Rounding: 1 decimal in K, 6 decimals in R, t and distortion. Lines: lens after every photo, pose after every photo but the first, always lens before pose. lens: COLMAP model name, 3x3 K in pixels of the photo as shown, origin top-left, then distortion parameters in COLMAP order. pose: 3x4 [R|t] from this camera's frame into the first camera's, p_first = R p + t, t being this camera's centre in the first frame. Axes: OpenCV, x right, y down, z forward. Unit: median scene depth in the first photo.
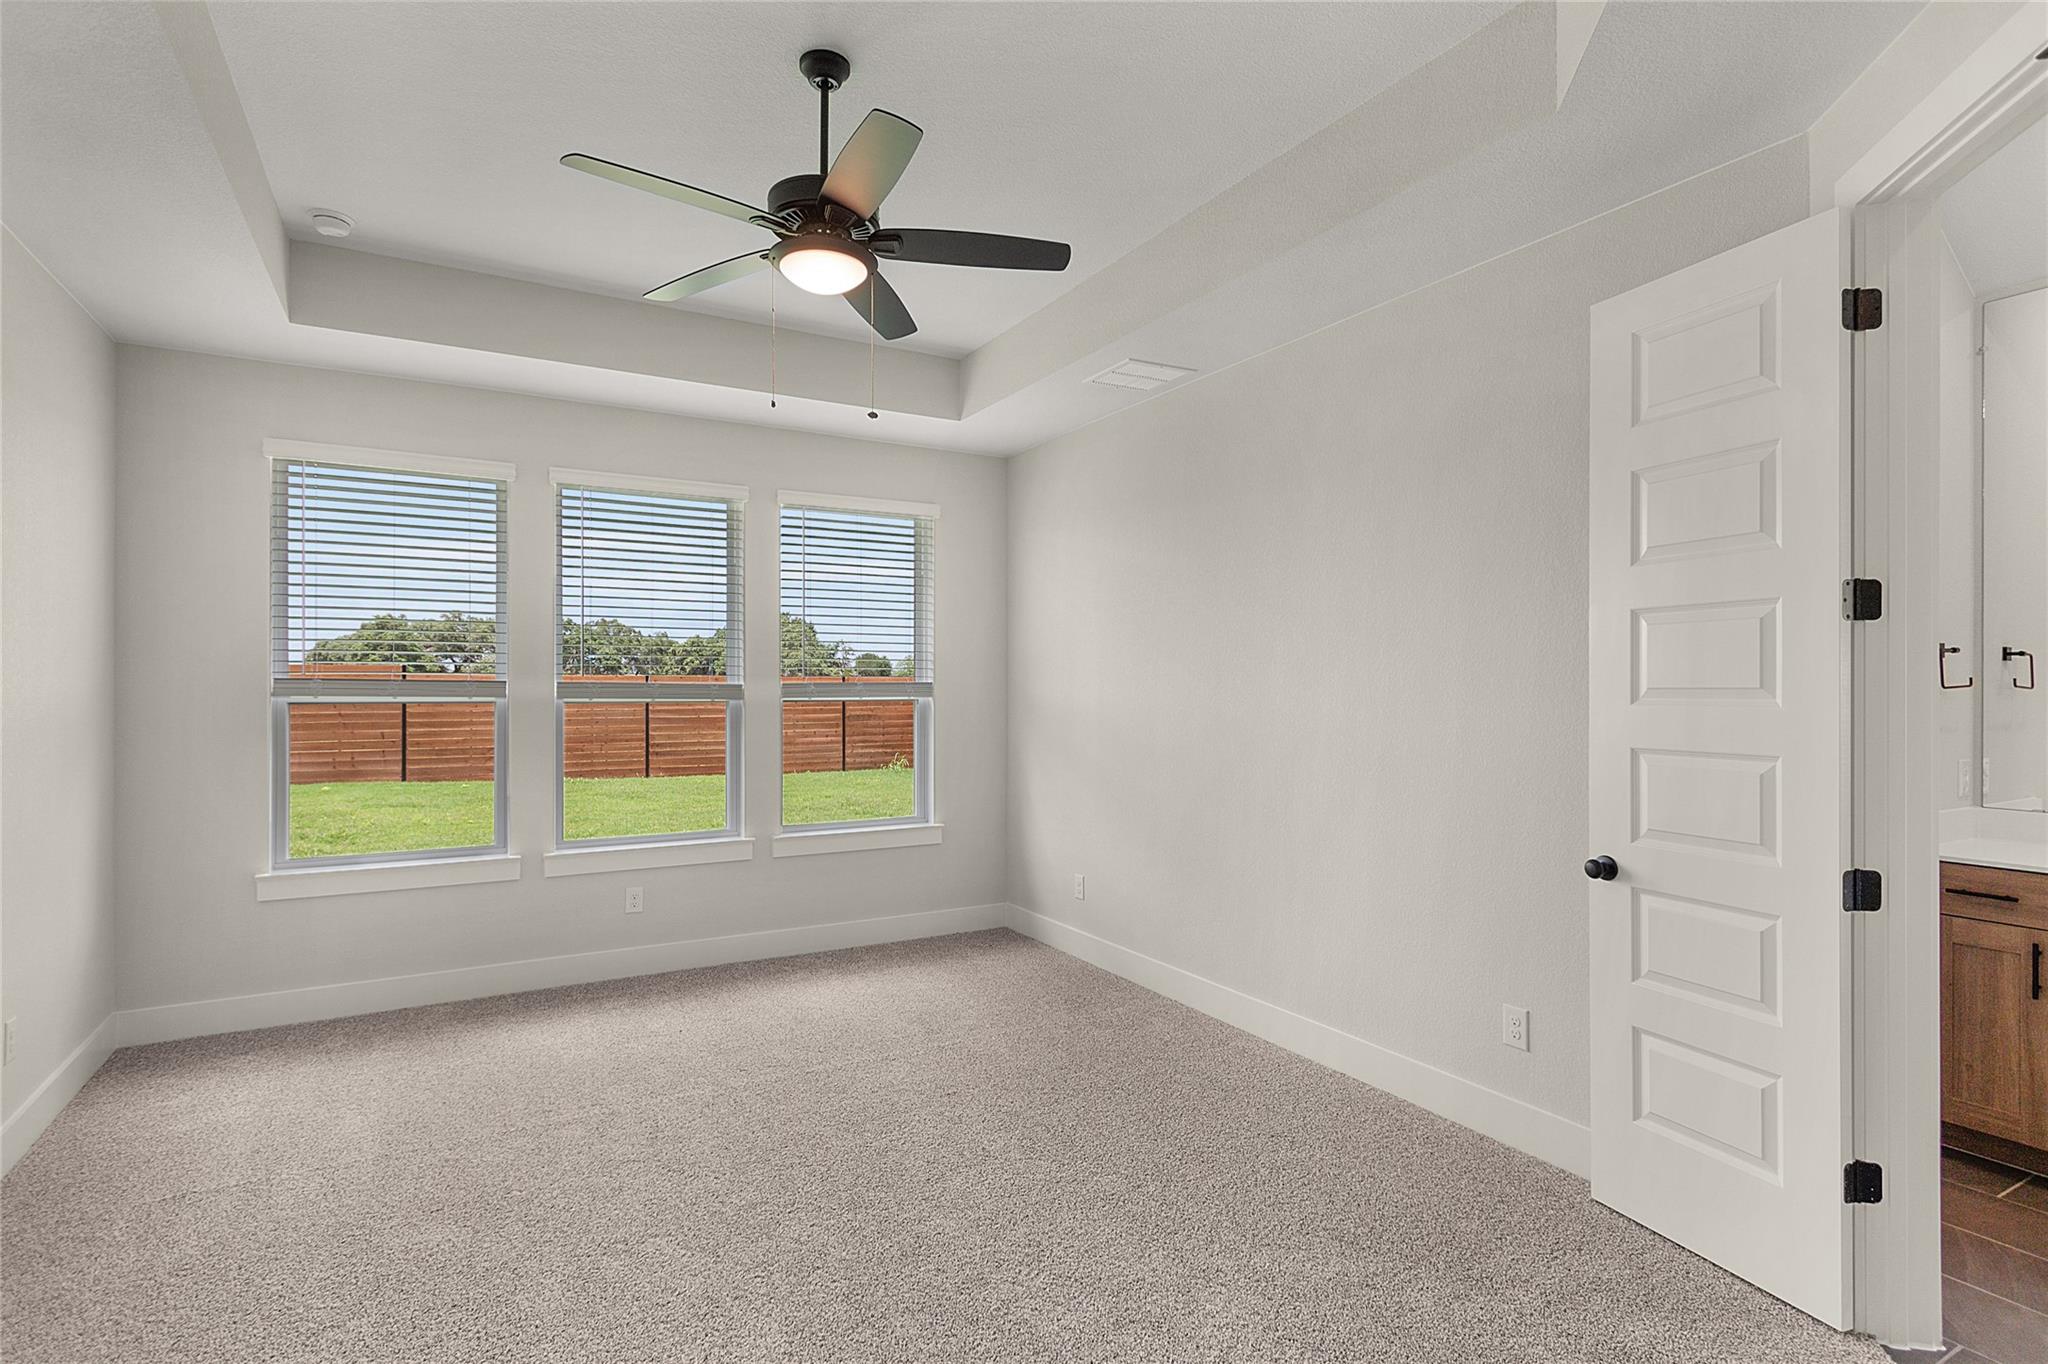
lens RADIAL K [[1001.2, 0, 1016.1], [0, 1001.2, 689.8], [0, 0, 1]] dist [-0.001116, -0.000220]
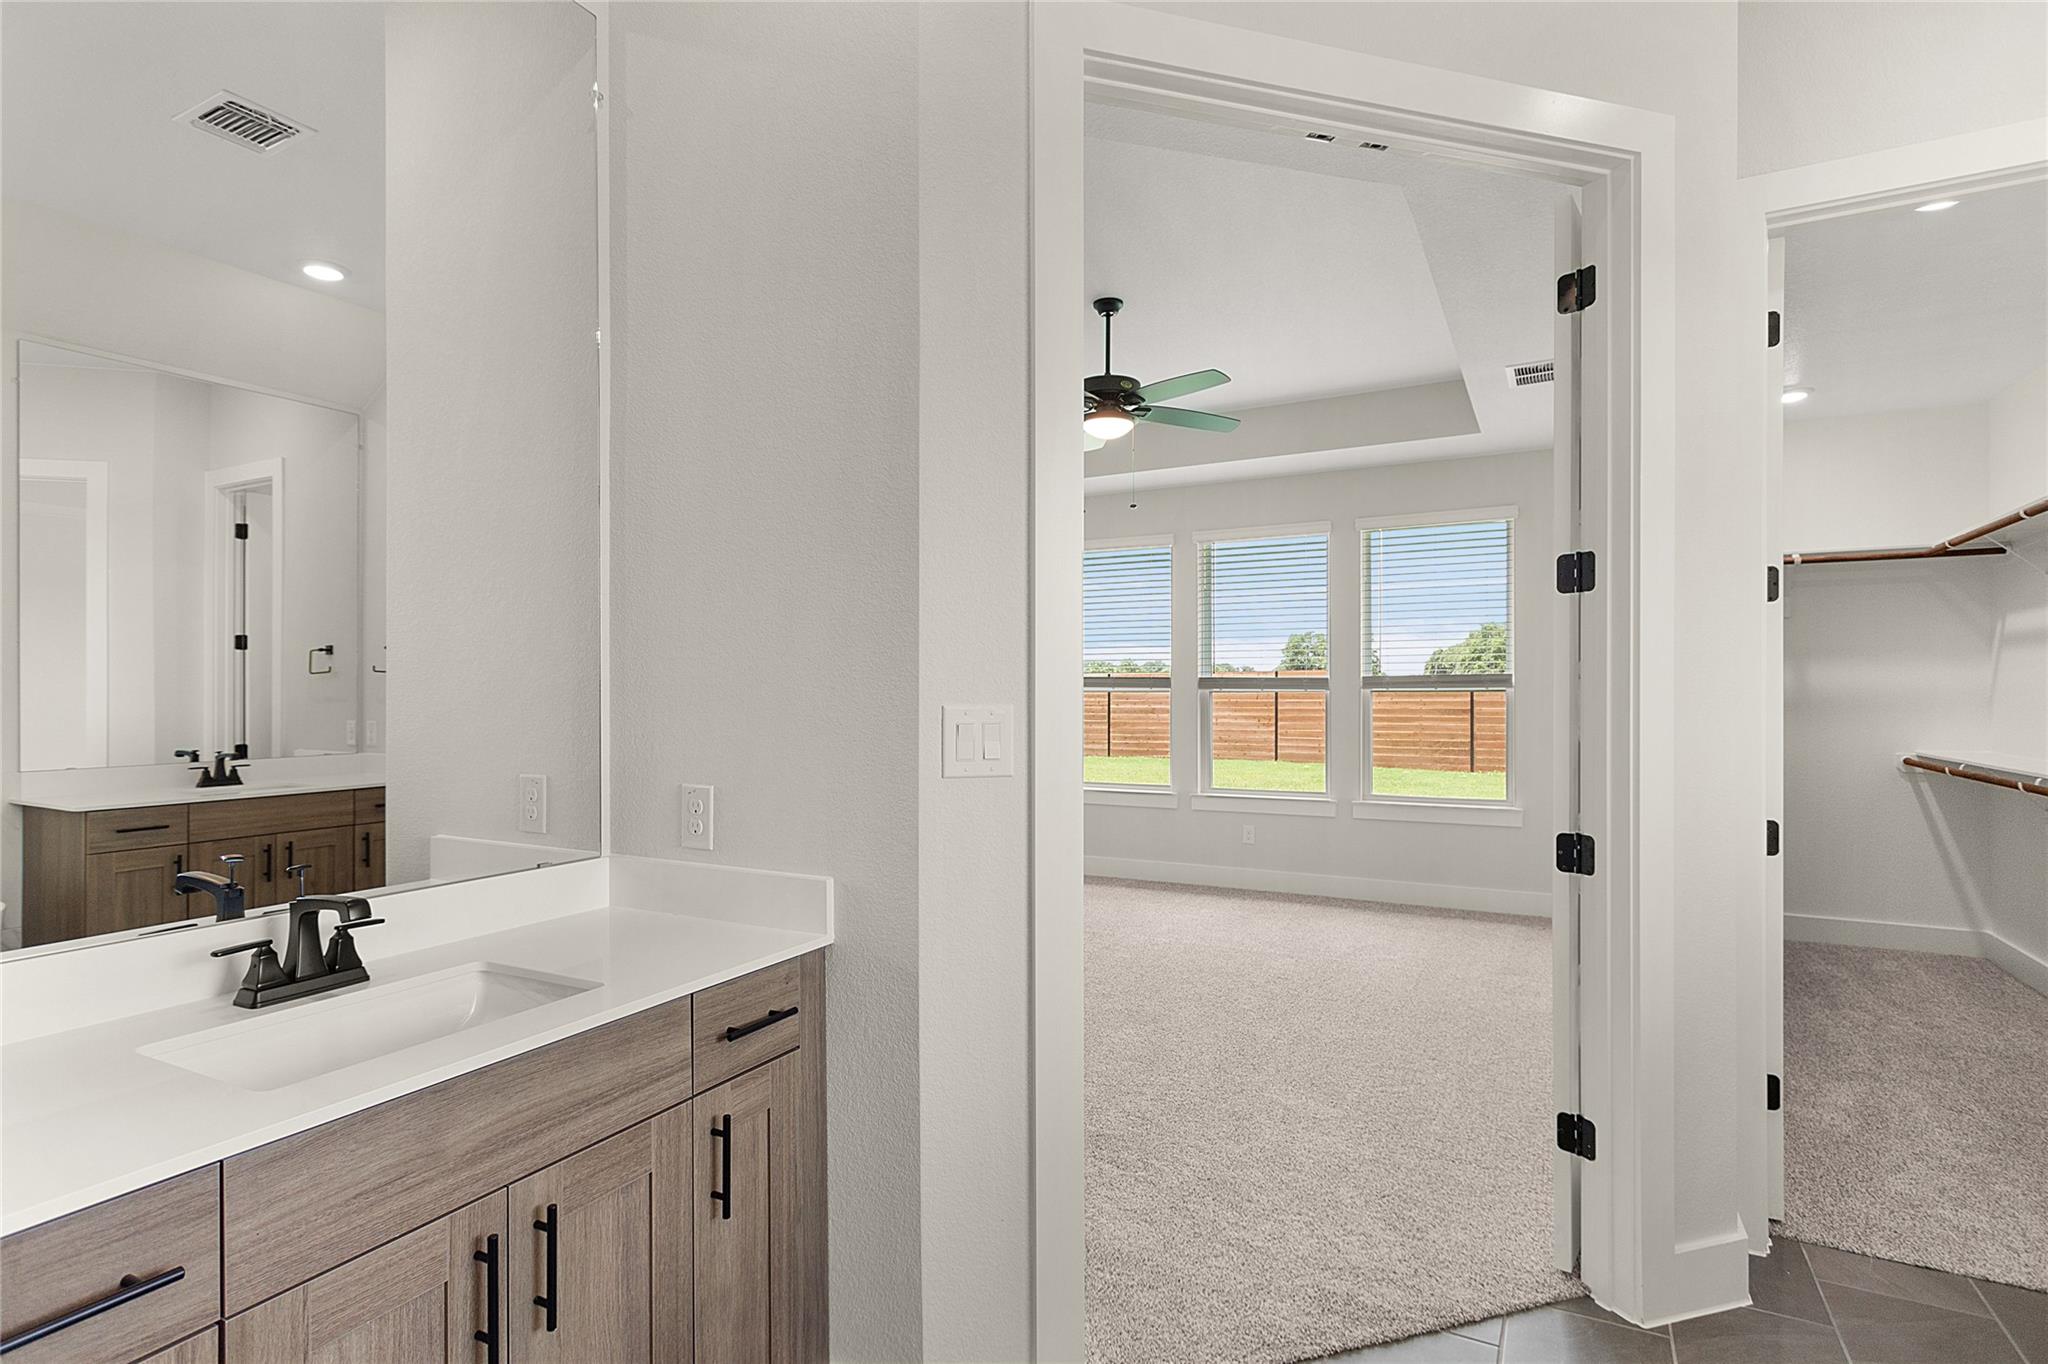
lens RADIAL K [[1001.2, 0, 1016.1], [0, 1001.2, 689.8], [0, 0, 1]] dist [-0.001116, -0.000220]
pose [[0.526485, -0.006486, -0.850159, 0.550479], [0.002484, 0.999978, -0.006090, 0.015143], [0.850181, 0.001094, 0.526490, -0.004543]]
